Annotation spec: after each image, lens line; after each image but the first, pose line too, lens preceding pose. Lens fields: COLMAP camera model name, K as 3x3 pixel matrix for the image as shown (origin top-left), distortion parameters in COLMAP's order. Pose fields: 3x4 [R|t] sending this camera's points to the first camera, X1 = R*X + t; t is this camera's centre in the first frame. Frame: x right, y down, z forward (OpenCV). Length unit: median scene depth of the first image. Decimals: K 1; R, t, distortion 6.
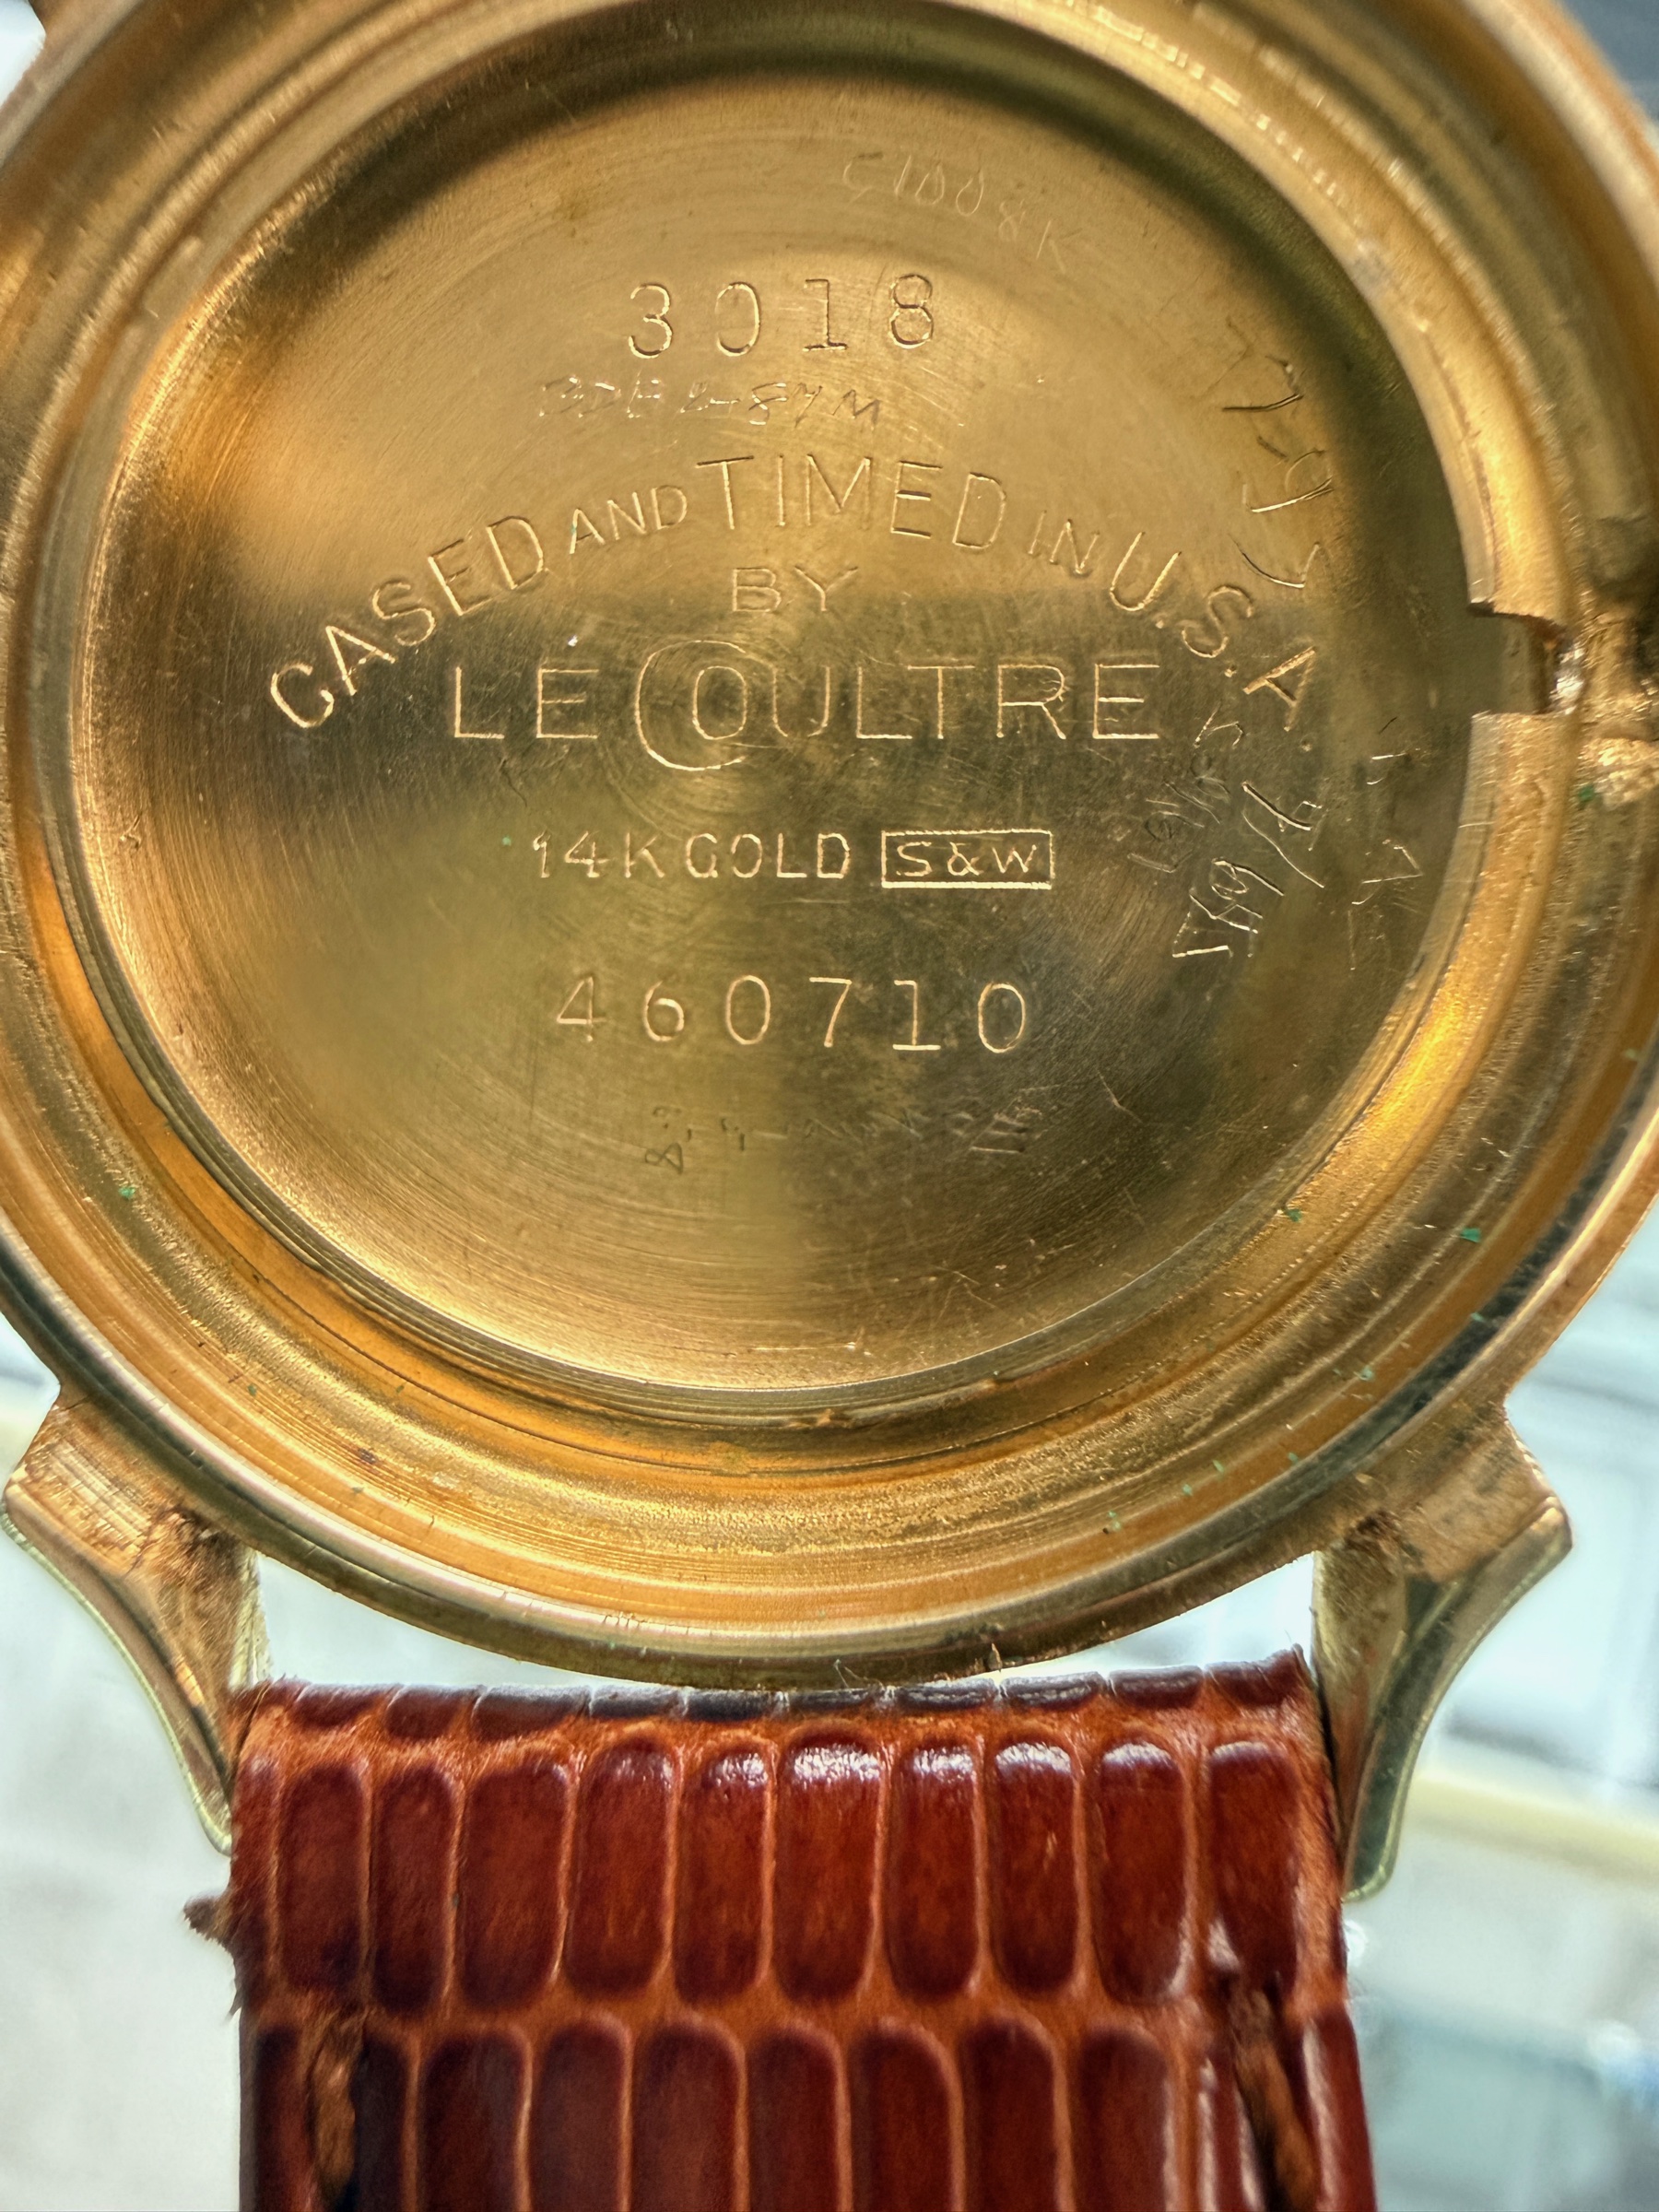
lens RADIAL K [[1531.1, 0, 817.4], [0, 1531.1, 941.6], [0, 0, 1]] dist [0.002650, -0.000966]
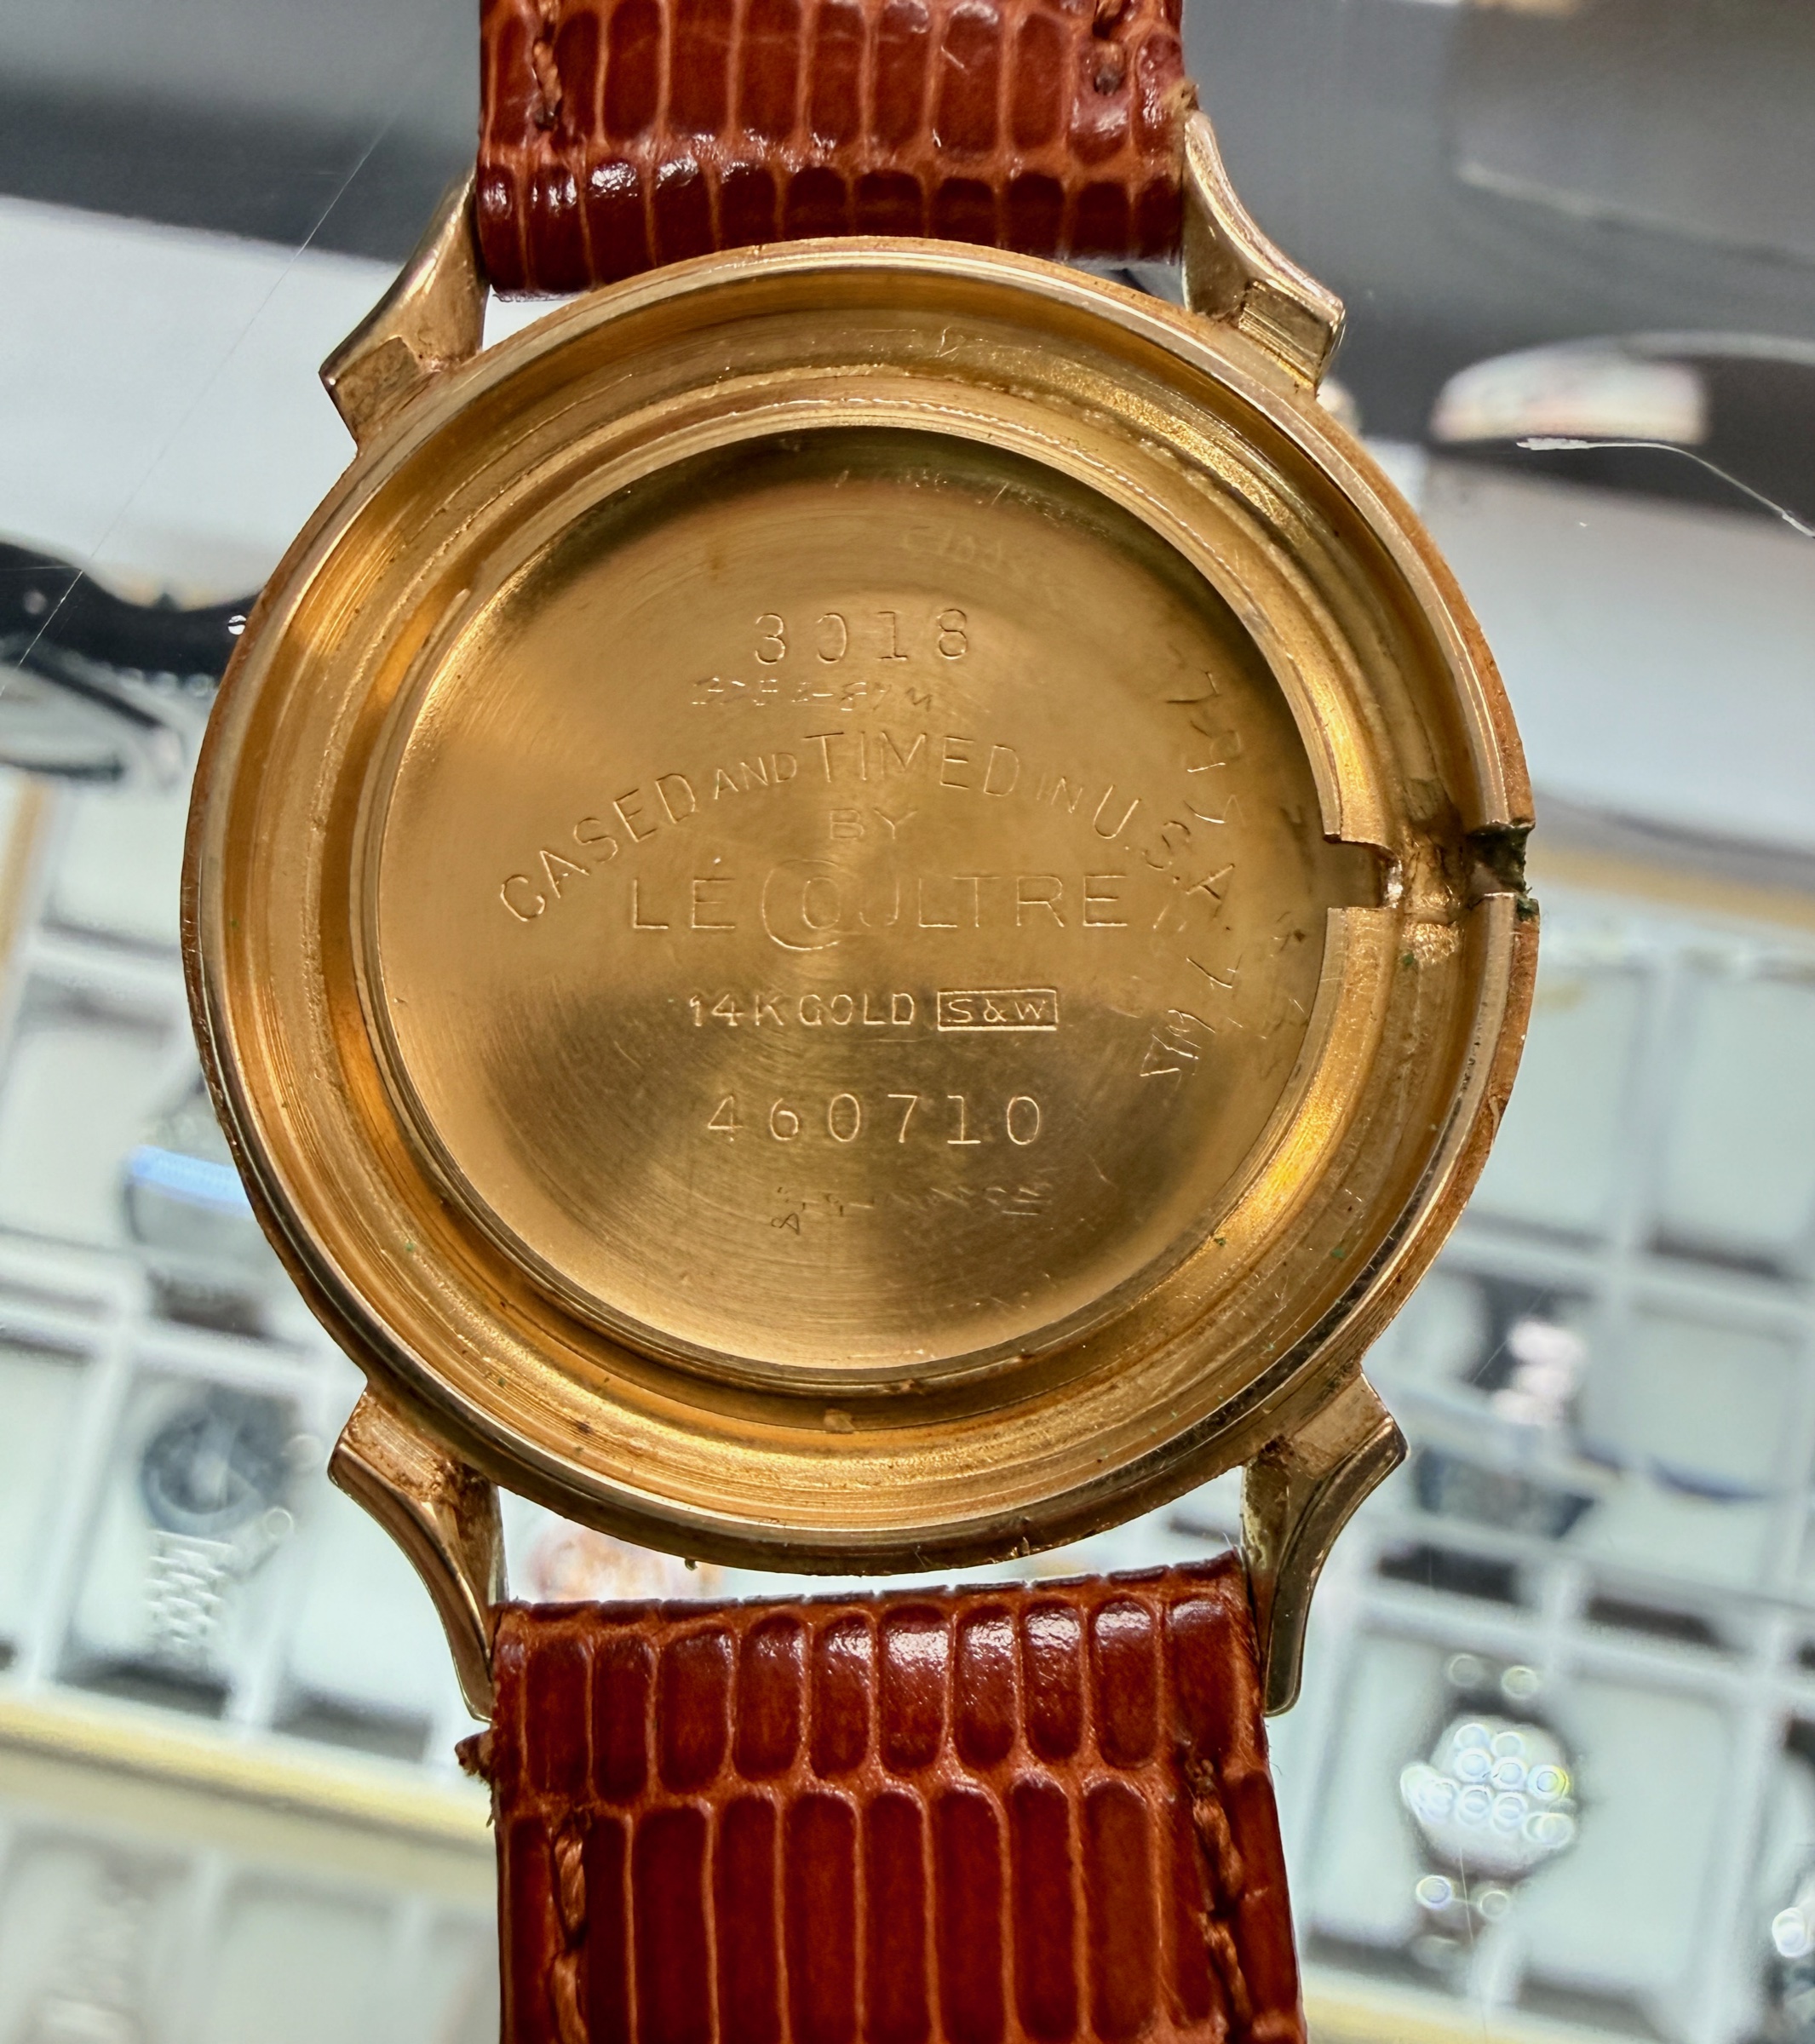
lens RADIAL K [[1639.7, 0, 907.5], [0, 1639.7, 1022.0], [0, 0, 1]] dist [-0.002283, -0.000161]
pose [[0.998941, -0.007278, 0.045428, -0.059980], [0.011218, 0.996139, -0.087075, 0.096586], [-0.044618, 0.087493, 0.995165, -0.561304]]
